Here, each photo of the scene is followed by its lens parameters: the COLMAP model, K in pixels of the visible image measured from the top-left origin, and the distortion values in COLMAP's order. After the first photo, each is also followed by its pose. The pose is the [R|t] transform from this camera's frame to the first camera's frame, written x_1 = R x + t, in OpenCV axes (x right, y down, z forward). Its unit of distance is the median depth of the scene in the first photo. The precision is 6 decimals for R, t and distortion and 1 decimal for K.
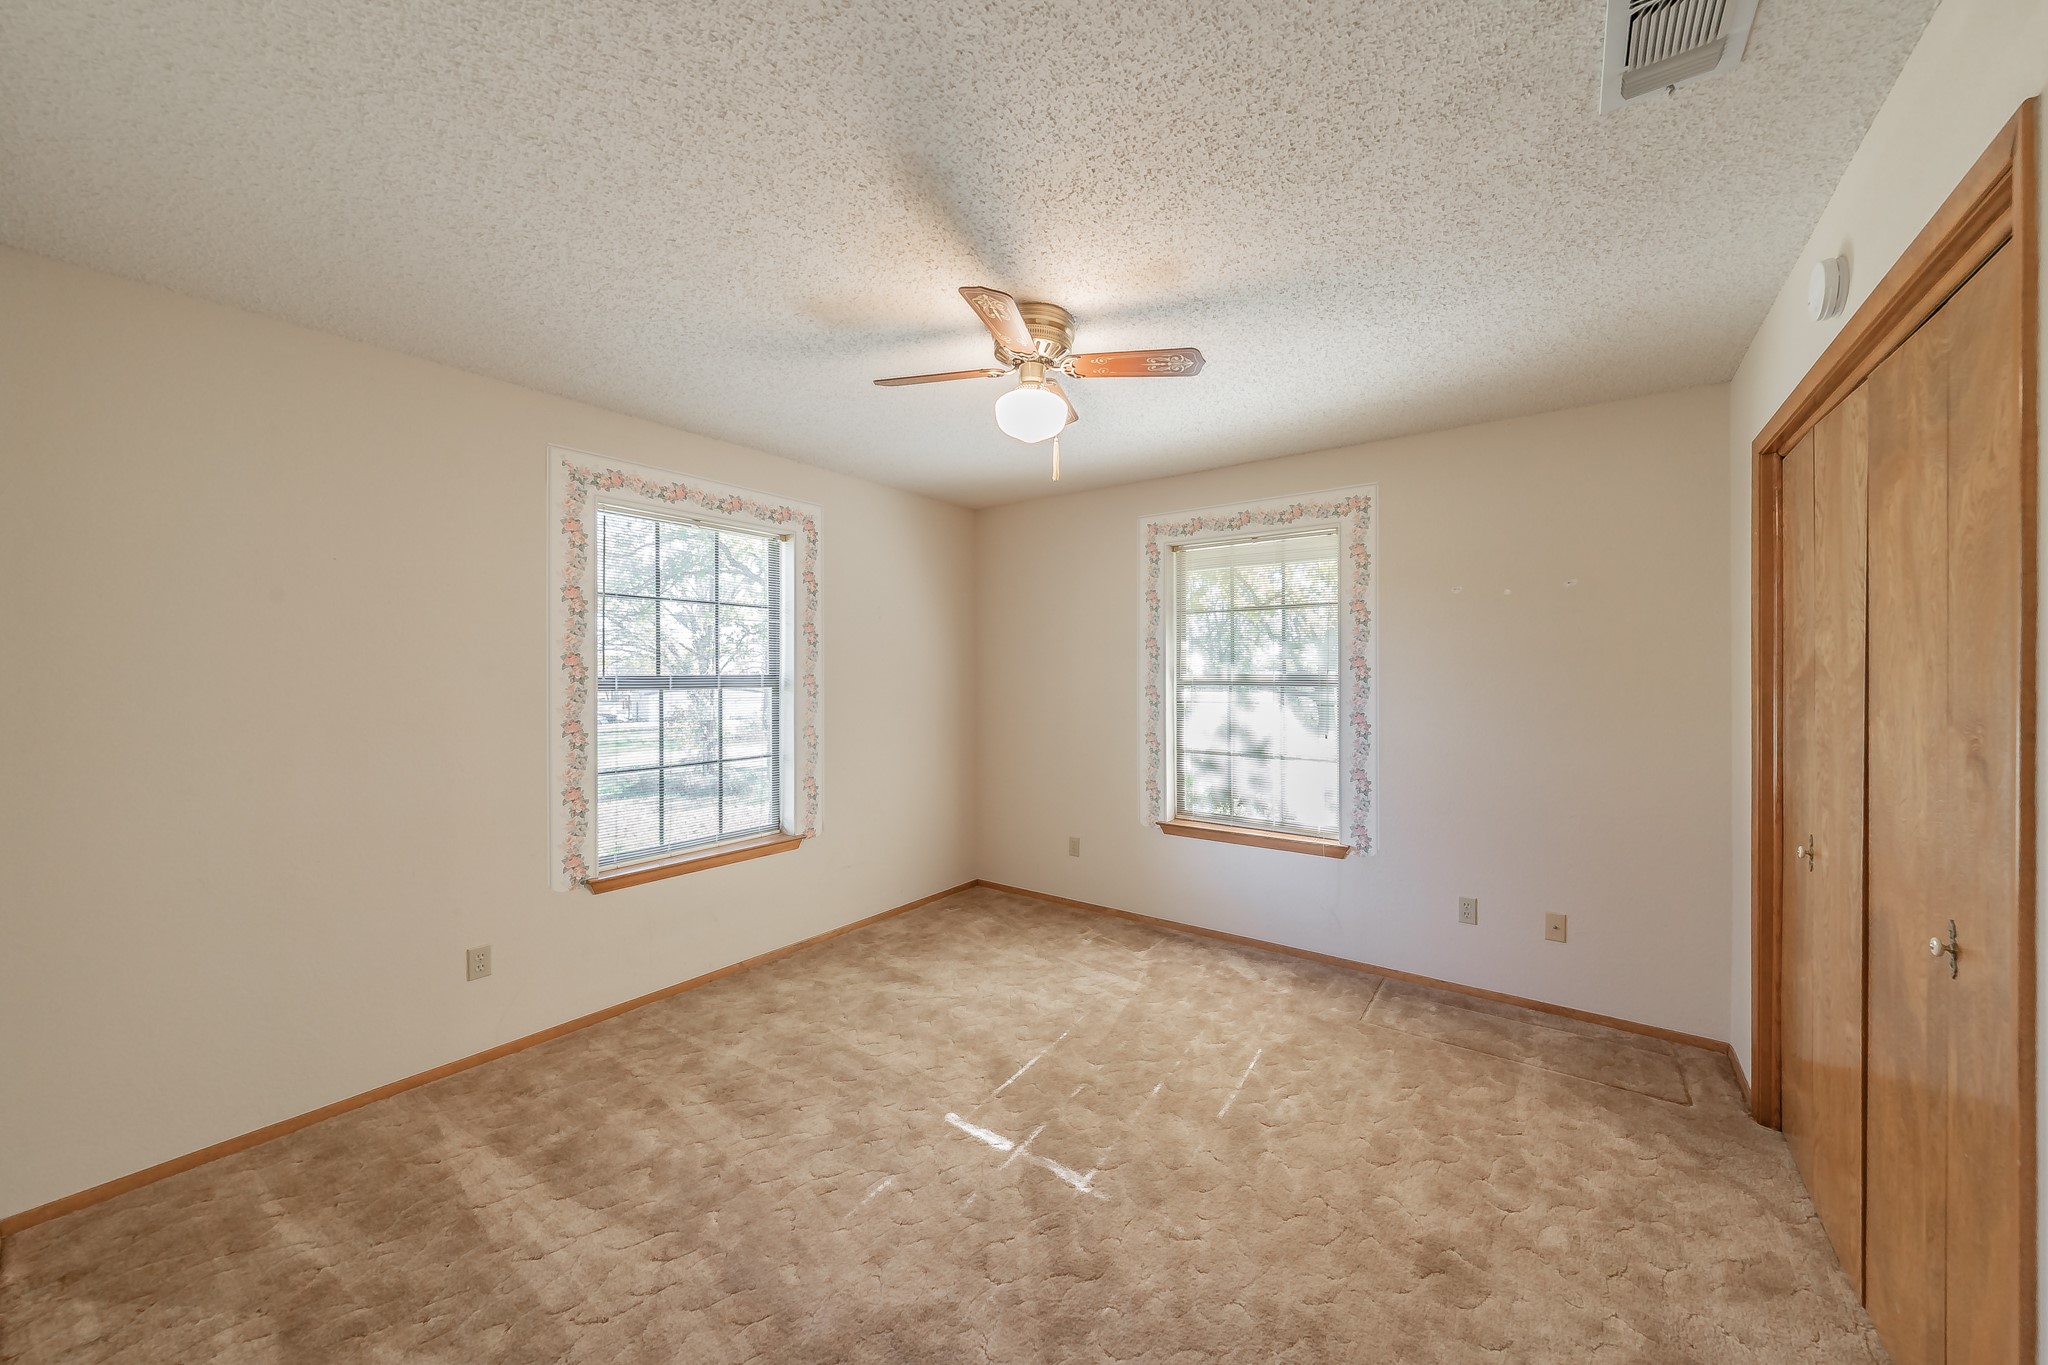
lens RADIAL K [[715.7, 0, 1028.1], [0, 715.7, 677.0], [0, 0, 1]] dist [-0.000763, -0.000060]
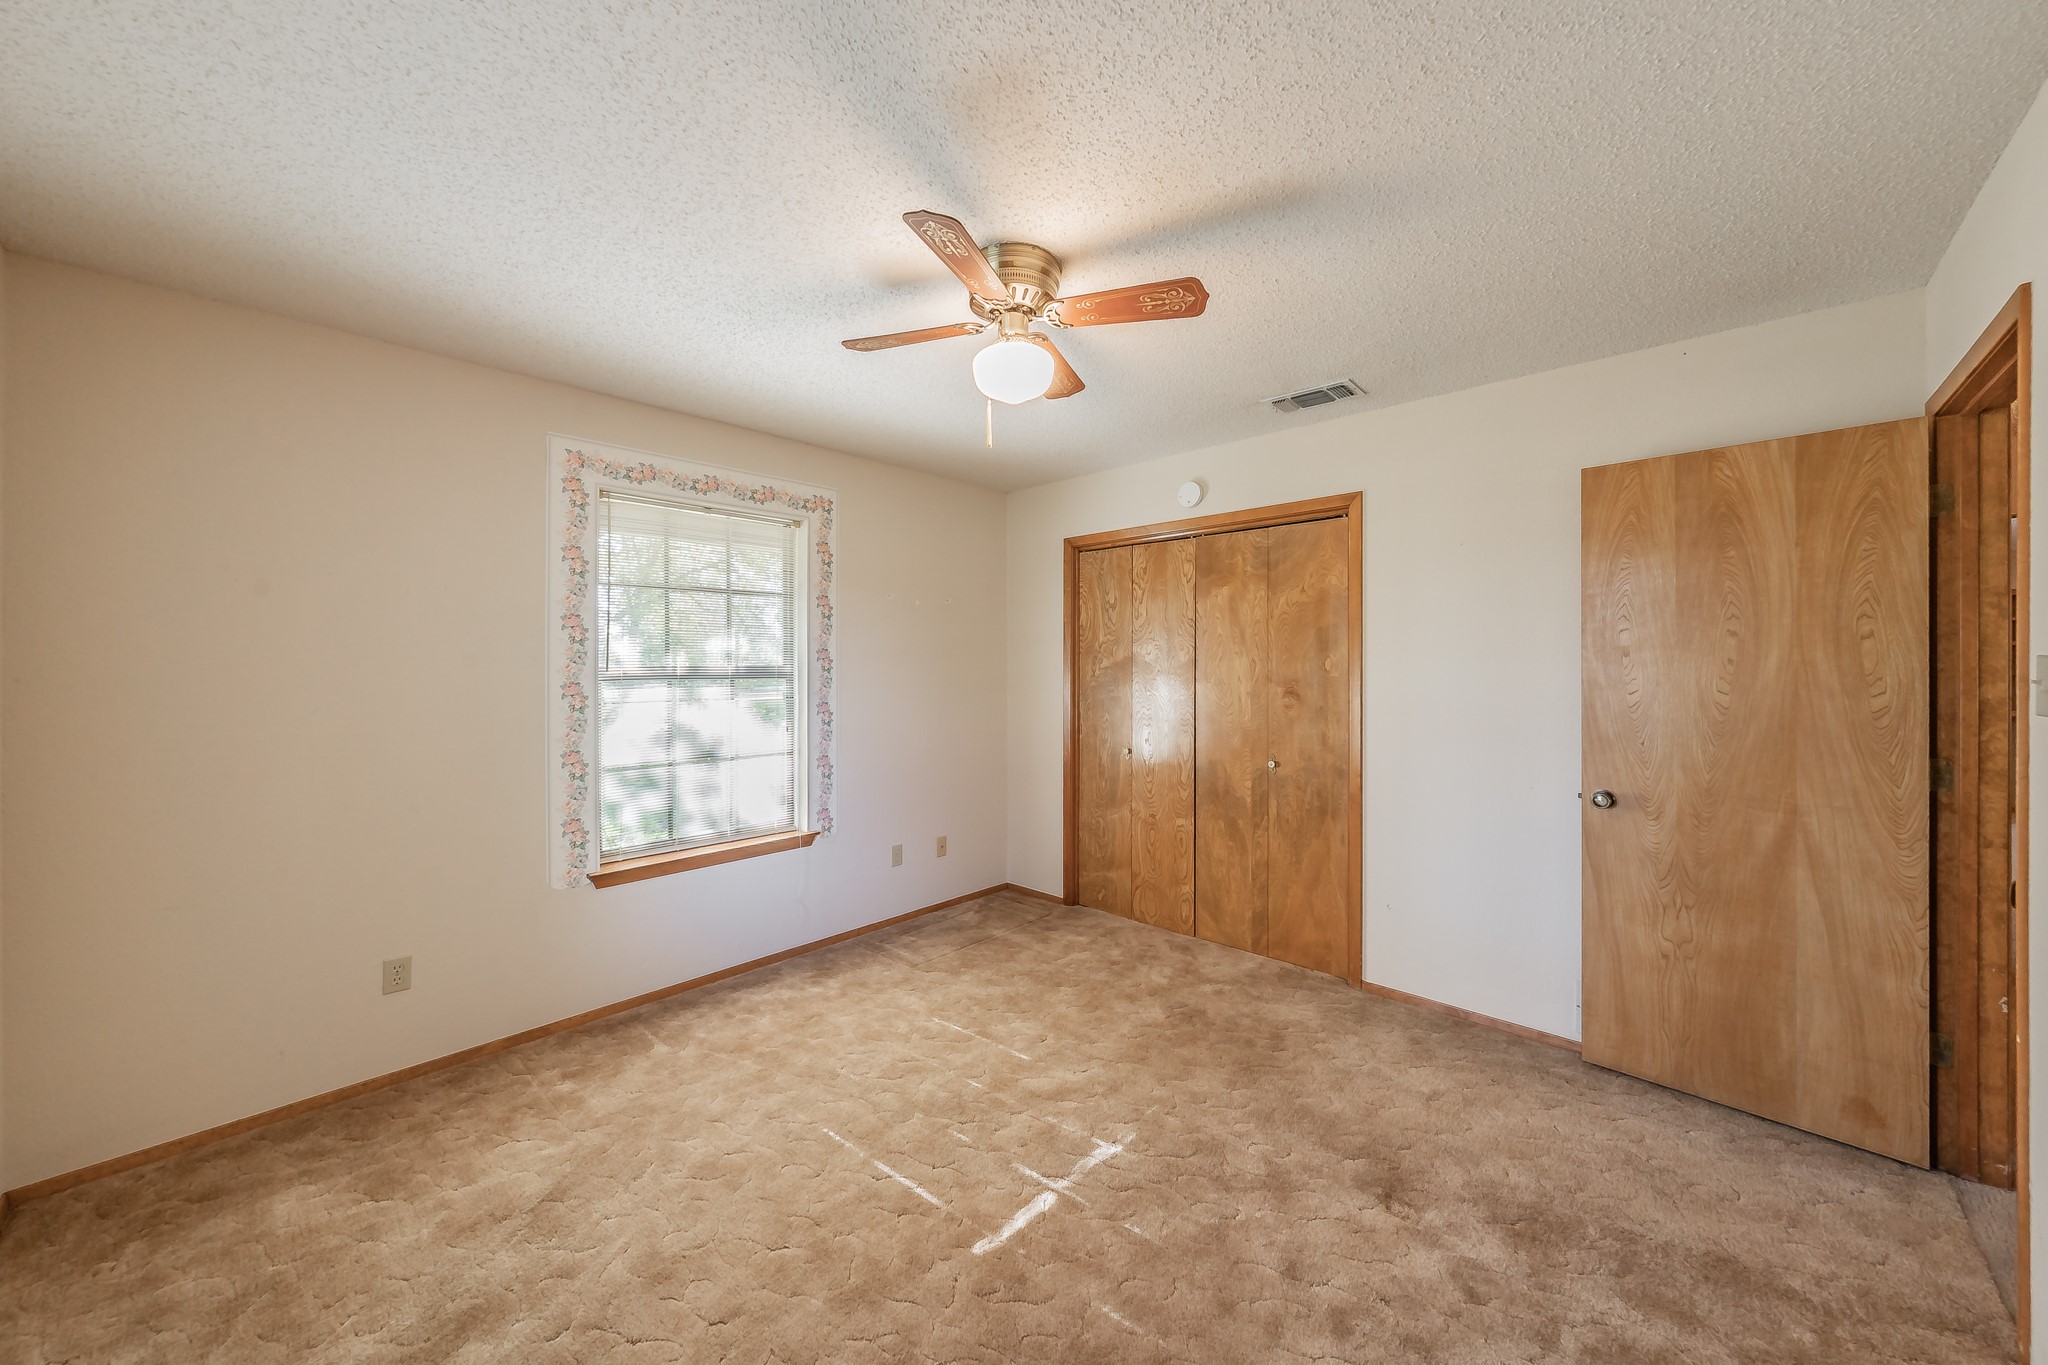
lens RADIAL K [[715.7, 0, 1067.9], [0, 715.7, 662.5], [0, 0, 1]] dist [-0.000763, -0.000060]
pose [[0.112746, 0.001671, 0.993622, -0.537296], [0.007094, 0.999972, -0.002486, -0.002861], [-0.993599, 0.007329, 0.112731, 0.514965]]
